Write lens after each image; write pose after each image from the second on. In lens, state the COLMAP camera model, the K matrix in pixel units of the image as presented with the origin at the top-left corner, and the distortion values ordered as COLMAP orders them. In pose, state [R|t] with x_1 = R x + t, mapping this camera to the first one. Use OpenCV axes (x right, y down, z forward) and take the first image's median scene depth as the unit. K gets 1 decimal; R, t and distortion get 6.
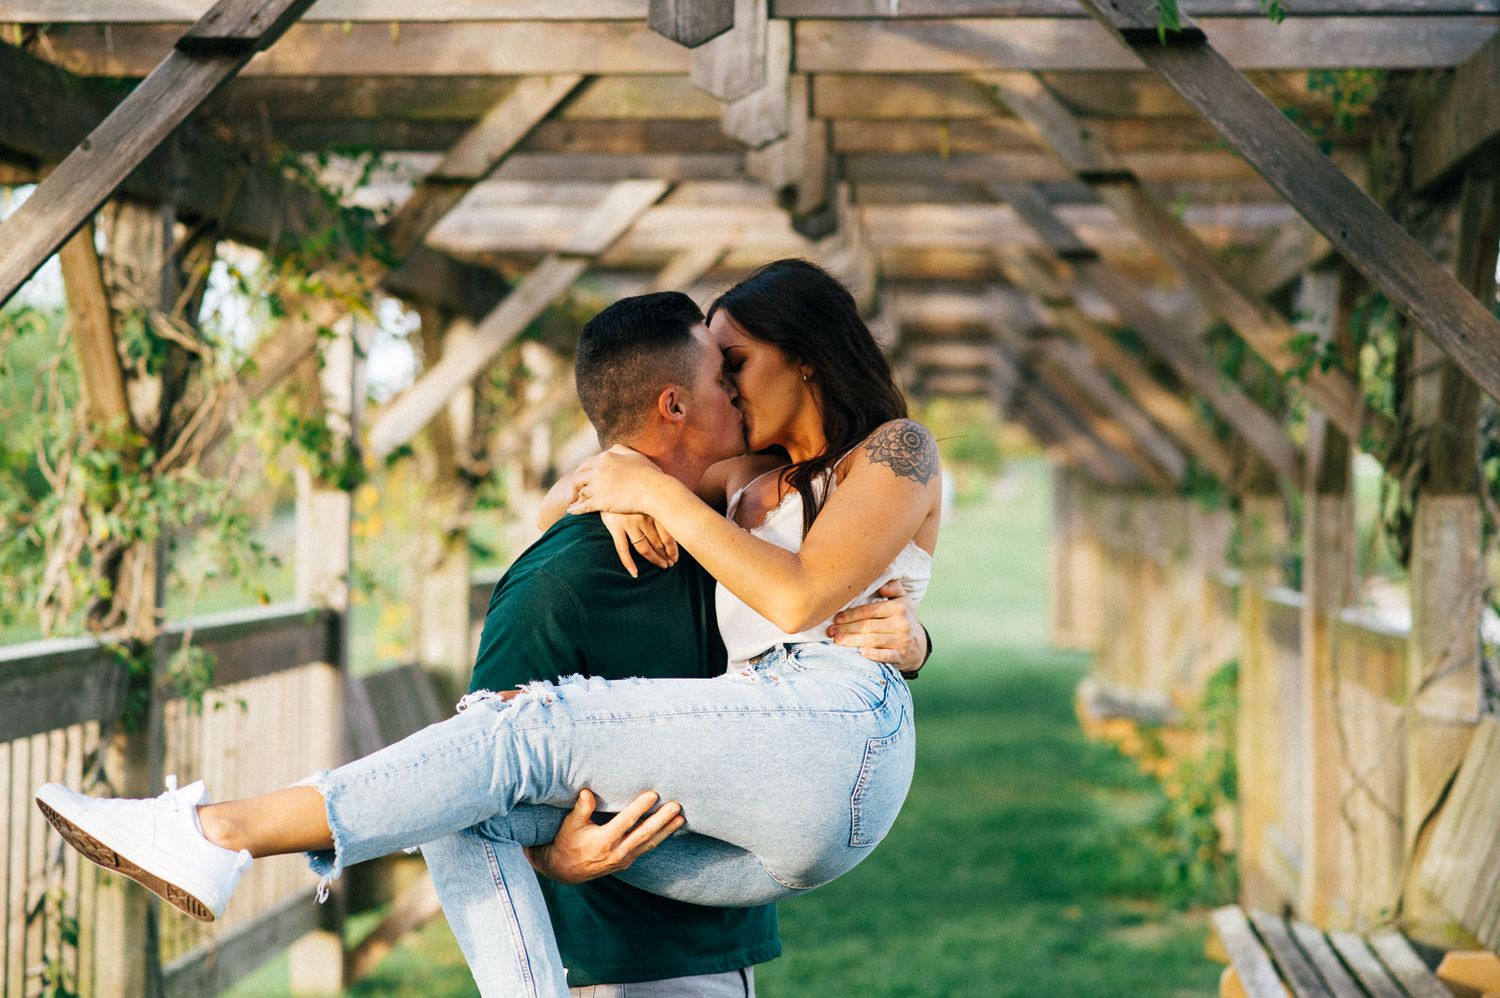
lens RADIAL K [[3391.9, 0, 750.0], [0, 3391.9, 499.0], [0, 0, 1]] dist [0.011458, 0.251068]
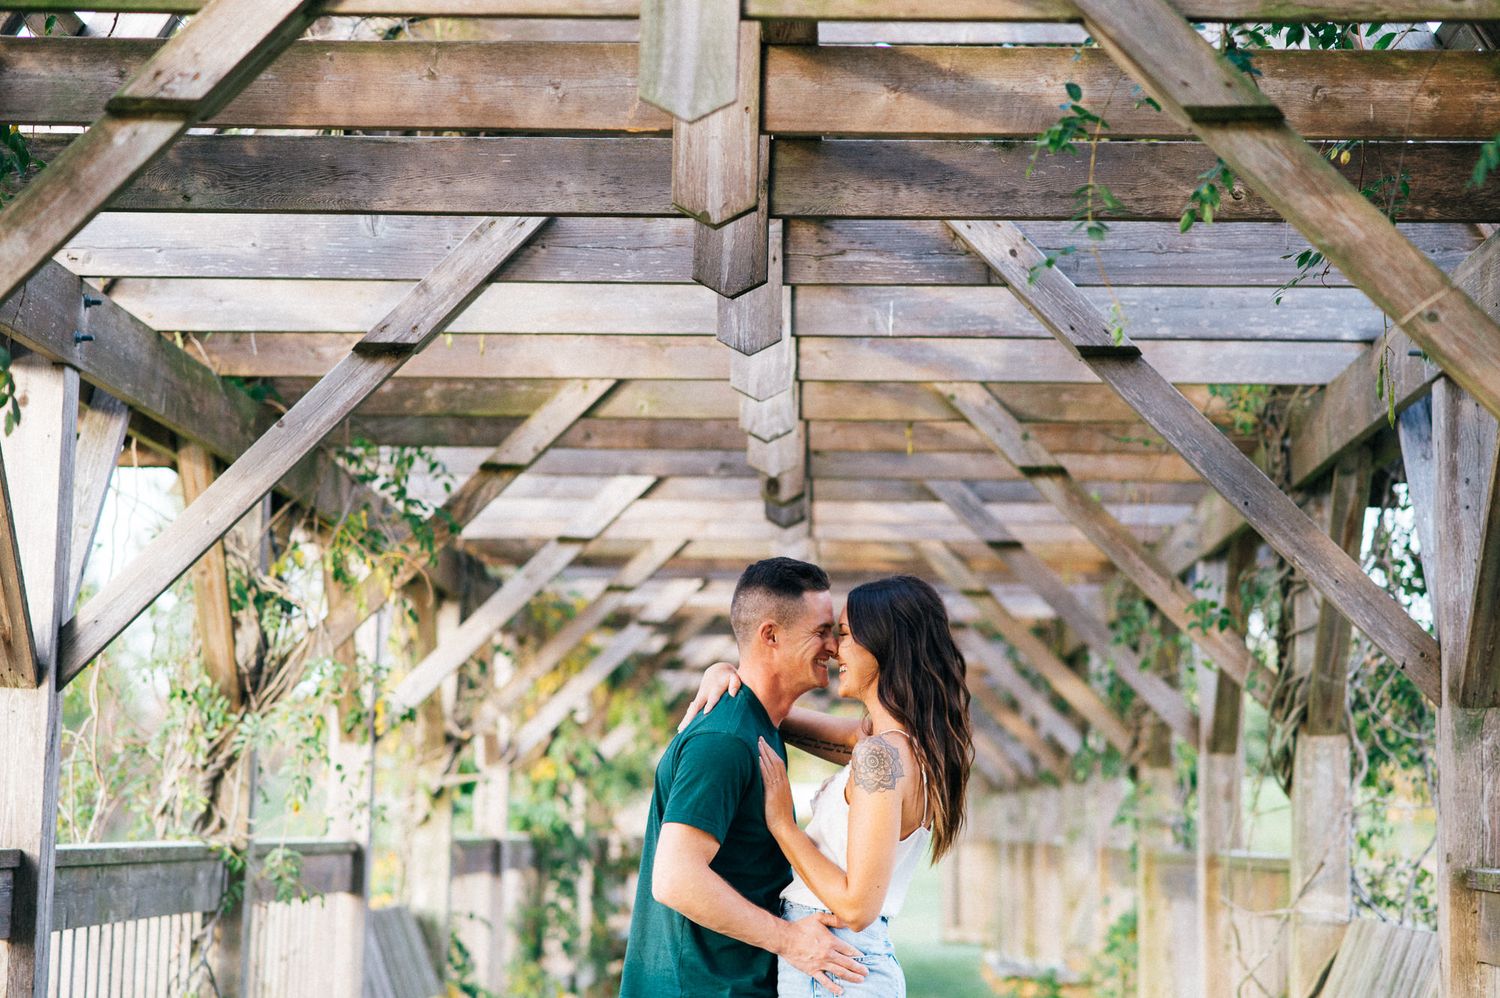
lens RADIAL K [[3391.9, 0, 750.0], [0, 3391.9, 499.0], [0, 0, 1]] dist [0.011458, 0.251068]
pose [[0.999187, 0.013502, 0.037974, -0.046264], [-0.009764, 0.995241, -0.096959, 0.034324], [-0.039103, 0.096509, 0.994564, -0.207796]]
